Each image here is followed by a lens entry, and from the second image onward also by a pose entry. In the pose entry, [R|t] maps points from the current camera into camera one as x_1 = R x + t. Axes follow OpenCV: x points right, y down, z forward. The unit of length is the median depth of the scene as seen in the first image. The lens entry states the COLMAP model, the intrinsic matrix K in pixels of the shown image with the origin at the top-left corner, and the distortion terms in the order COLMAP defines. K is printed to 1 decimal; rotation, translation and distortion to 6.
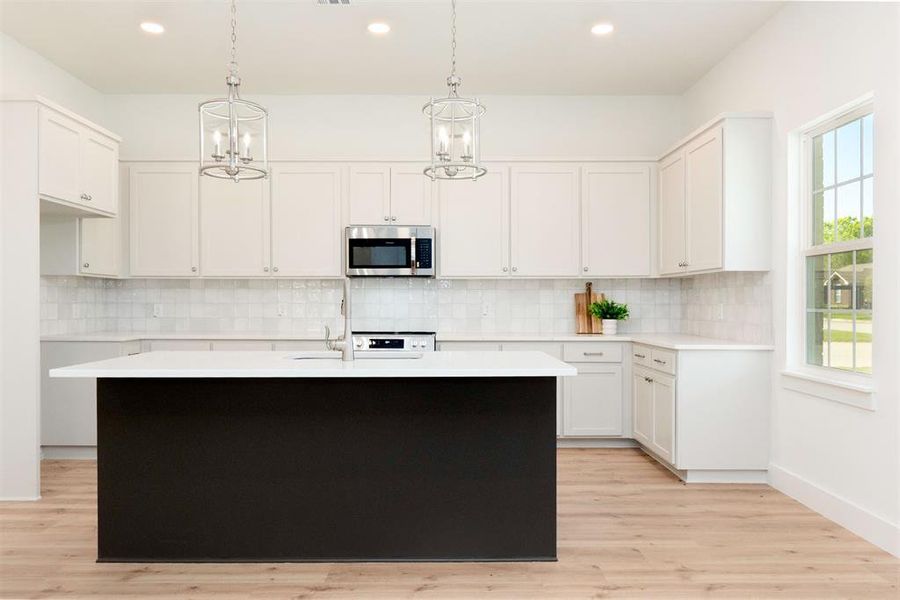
lens RADIAL K [[637.4, 0, 442.3], [0, 637.4, 304.2], [0, 0, 1]] dist [-0.002822, -0.003485]
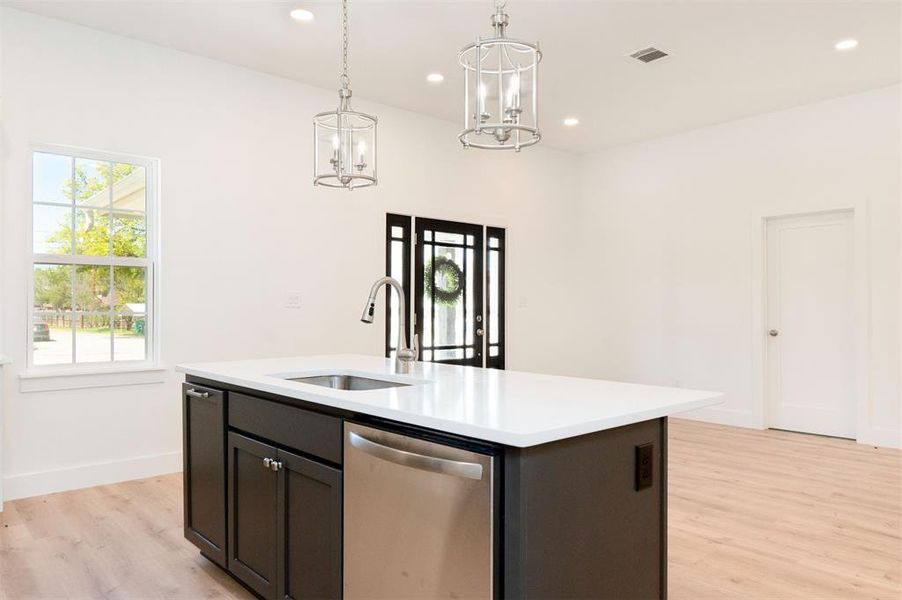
lens RADIAL K [[638.8, 0, 455.8], [0, 638.8, 301.6], [0, 0, 1]] dist [-0.002822, -0.003485]
pose [[-0.683350, -0.000514, 0.730091, -0.499226], [0.000618, 0.999999, 0.001282, -0.008742], [-0.730091, 0.001327, -0.683349, 0.908854]]
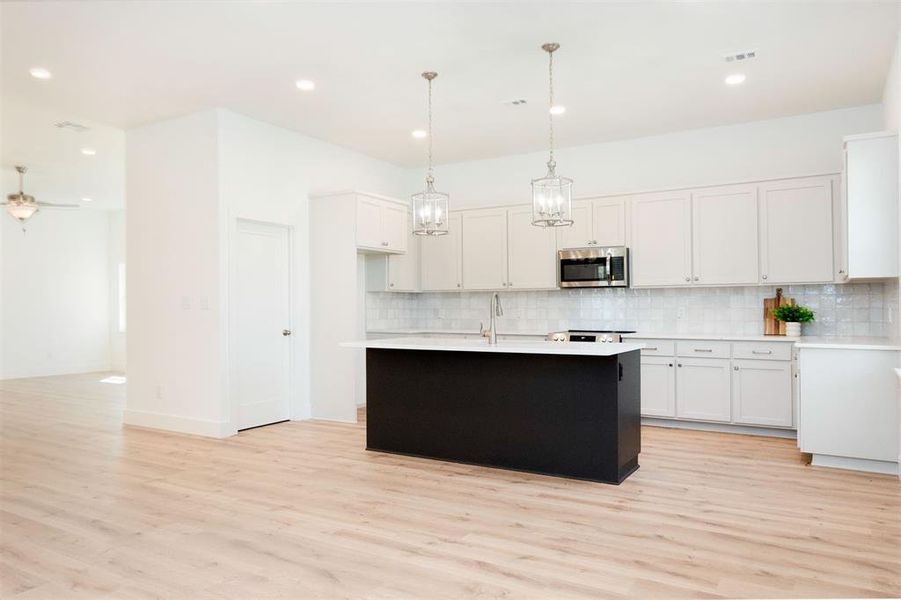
lens RADIAL K [[638.1, 0, 448.9], [0, 638.1, 298.7], [0, 0, 1]] dist [-0.002822, -0.003485]
pose [[0.857840, -0.011205, -0.513794, 0.331349], [0.002815, 0.999850, -0.017105, 0.000625], [0.513909, 0.013227, 0.857743, -0.250535]]
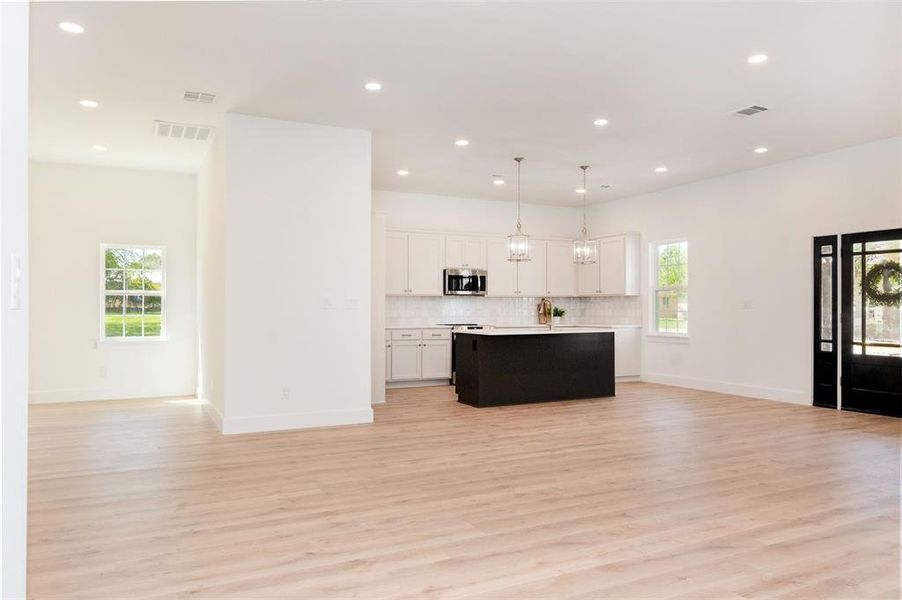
lens RADIAL K [[638.8, 0, 452.4], [0, 638.8, 303.1], [0, 0, 1]] dist [-0.002822, -0.003485]
pose [[0.889632, 0.002151, 0.456674, -1.015559], [0.004004, 0.999914, -0.012511, 0.004716], [-0.456661, 0.012959, 0.889546, -0.706655]]
